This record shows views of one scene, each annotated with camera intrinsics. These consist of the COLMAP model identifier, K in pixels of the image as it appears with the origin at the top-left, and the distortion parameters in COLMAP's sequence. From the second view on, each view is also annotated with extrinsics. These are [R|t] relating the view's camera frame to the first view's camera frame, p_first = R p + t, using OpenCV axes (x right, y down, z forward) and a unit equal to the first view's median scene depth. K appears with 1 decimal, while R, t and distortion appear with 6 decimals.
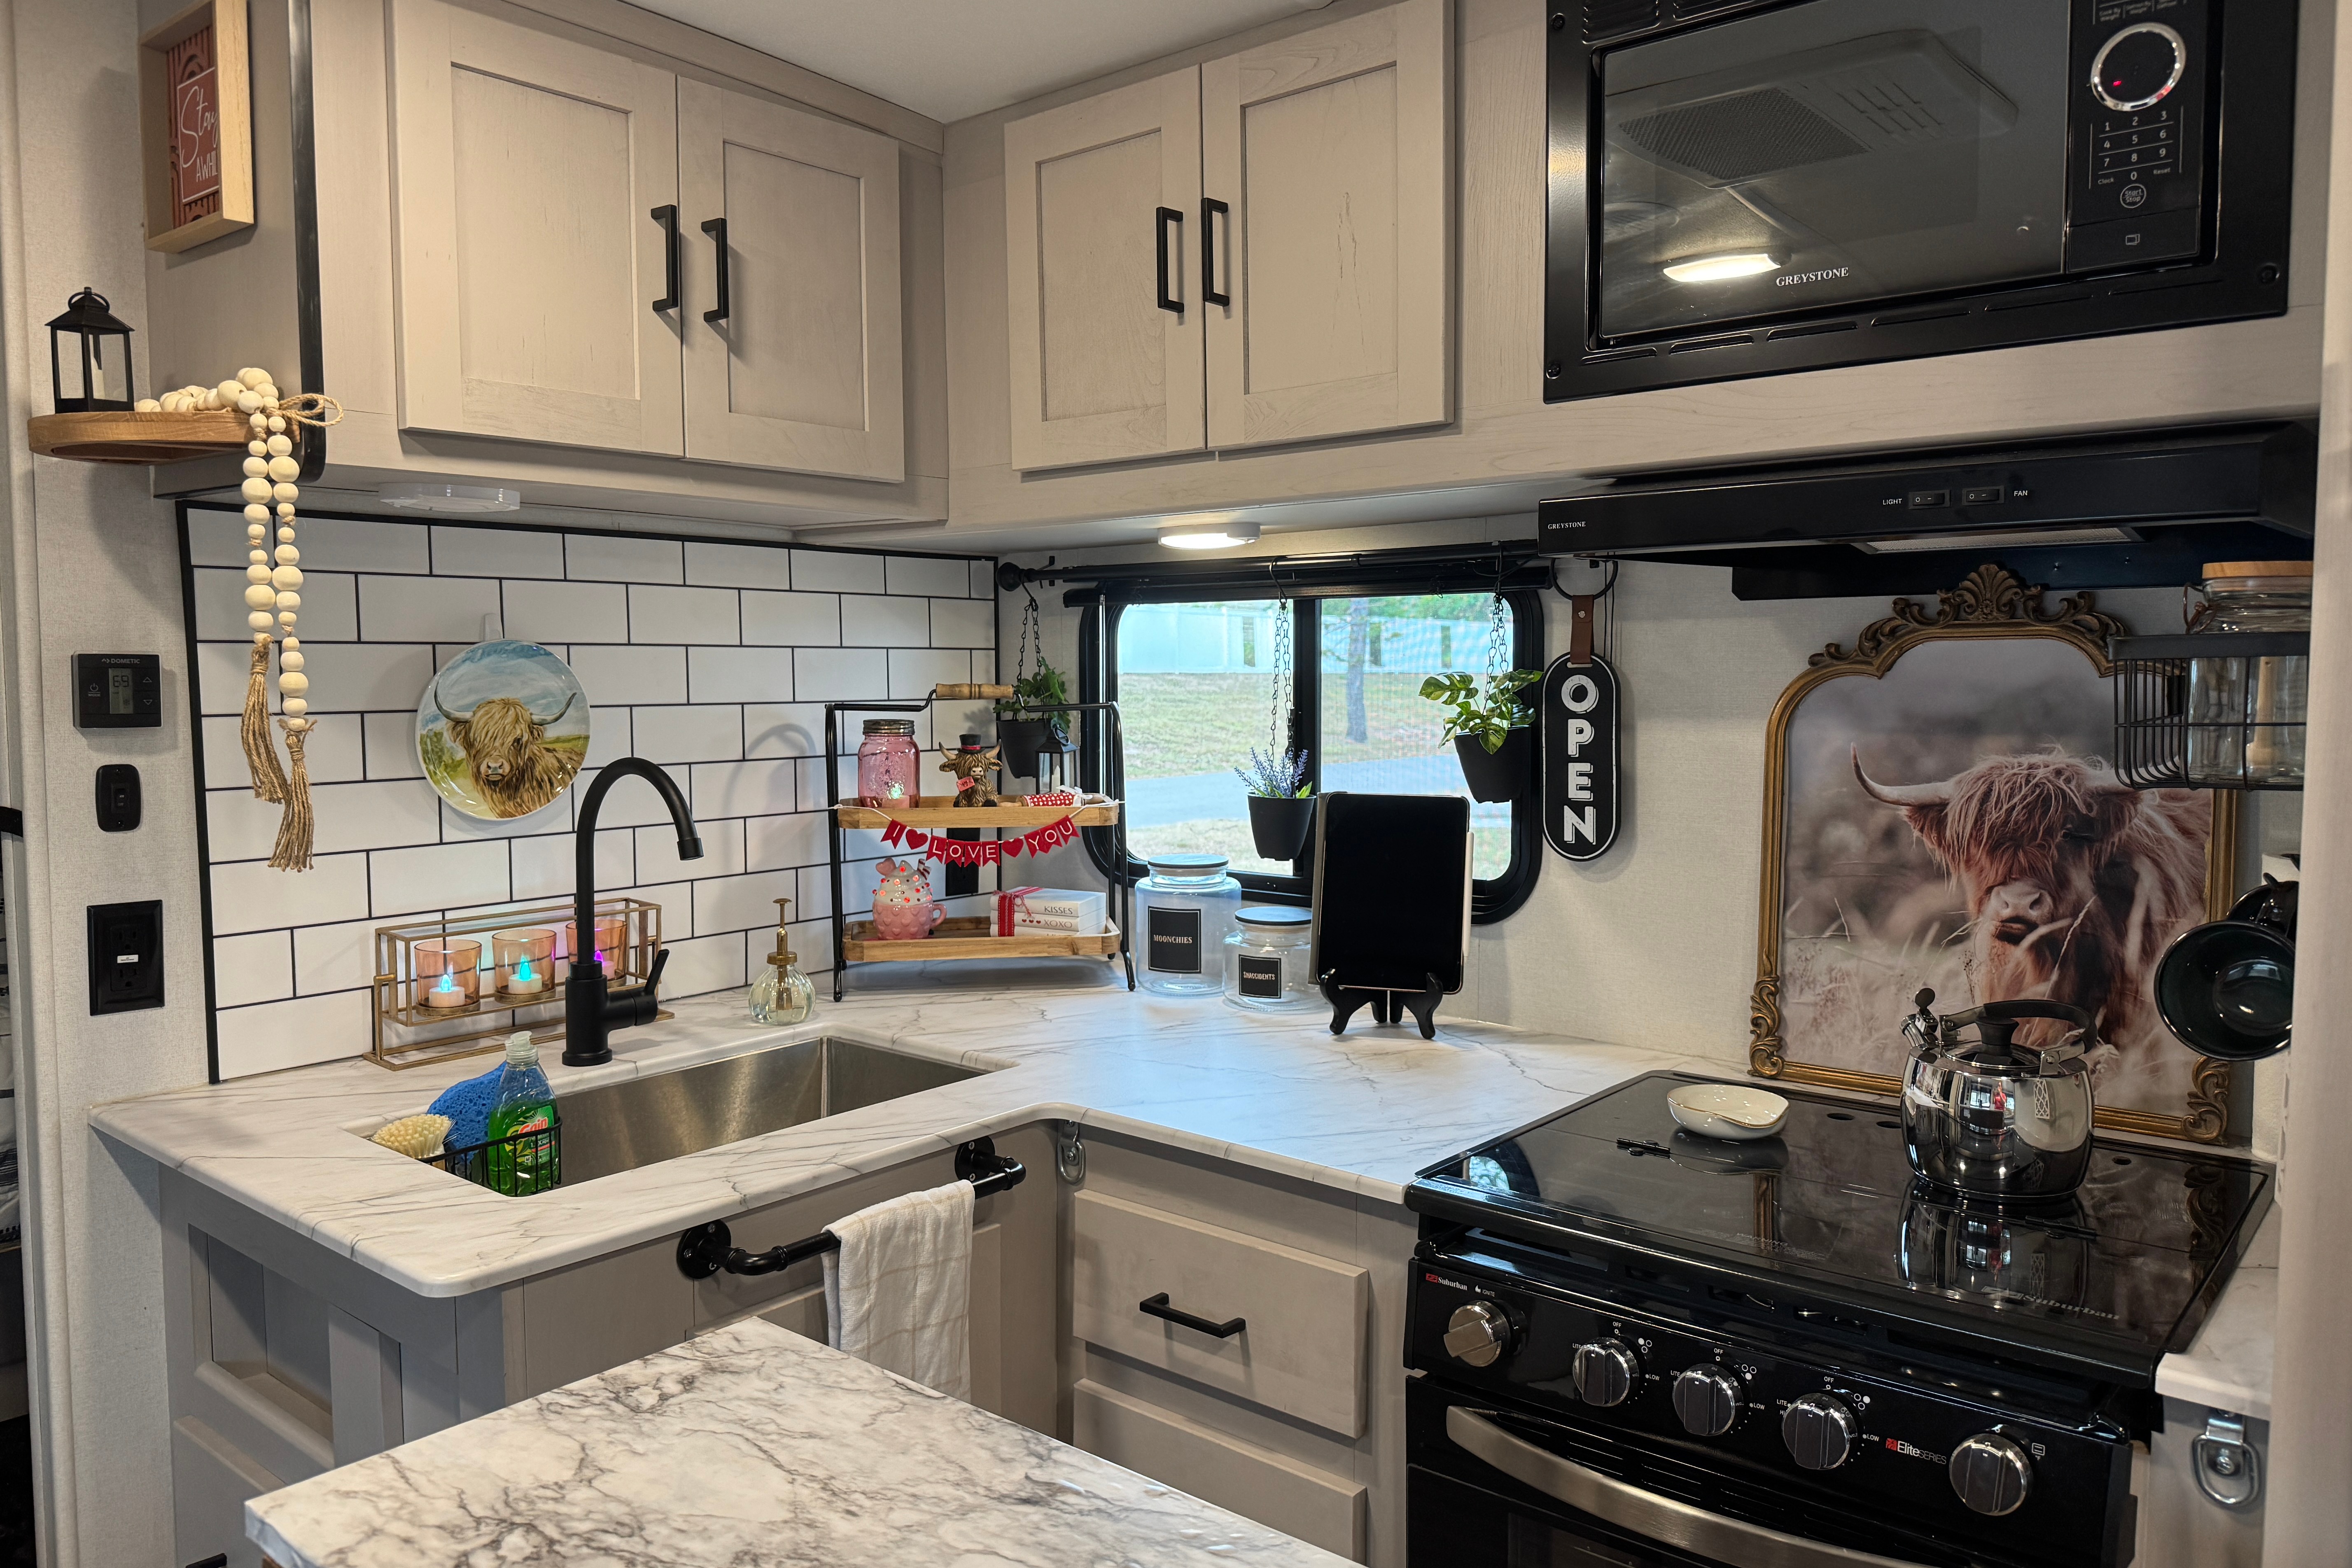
lens RADIAL K [[1640.6, 0, 1181.4], [0, 1640.6, 791.9], [0, 0, 1]] dist [0.092341, -0.150741]
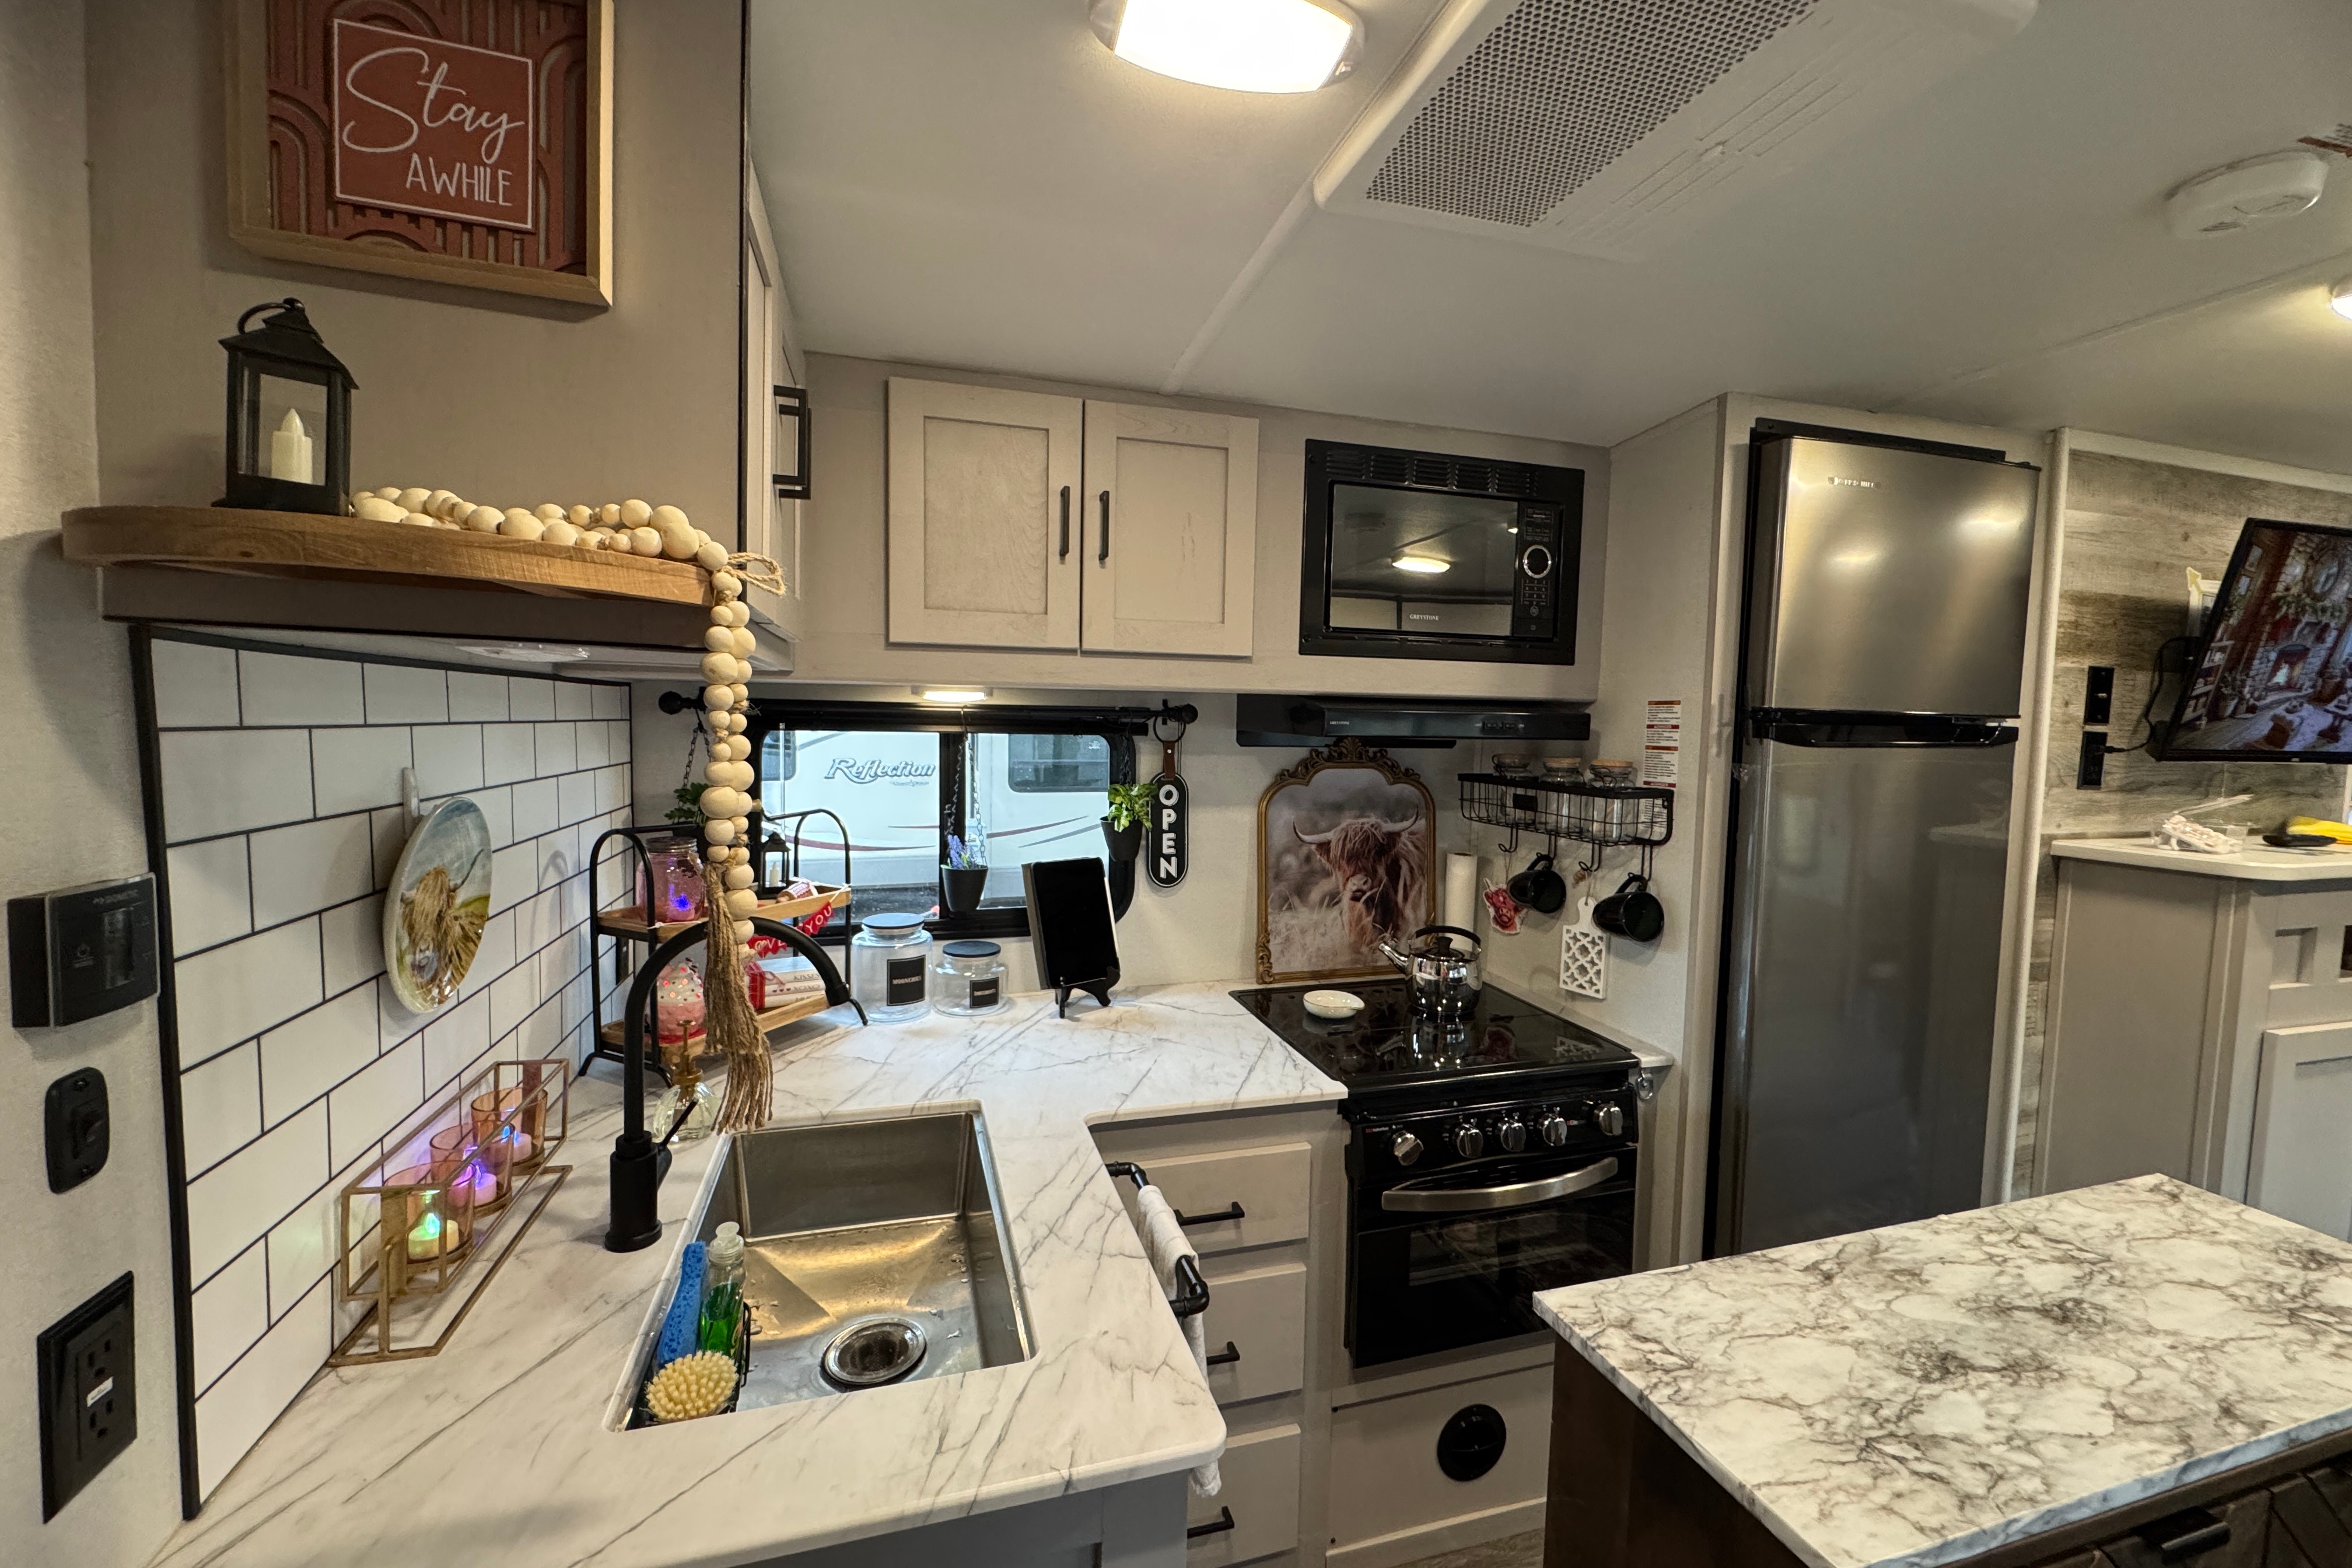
lens RADIAL K [[933.4, 0, 1178.5], [0, 933.4, 778.9], [0, 0, 1]] dist [-0.002211, -0.000806]
pose [[0.552101, -0.038122, 0.832905, -0.668358], [0.042309, 0.998948, 0.017676, -0.105391], [-0.832703, 0.025480, 0.553133, 0.472599]]
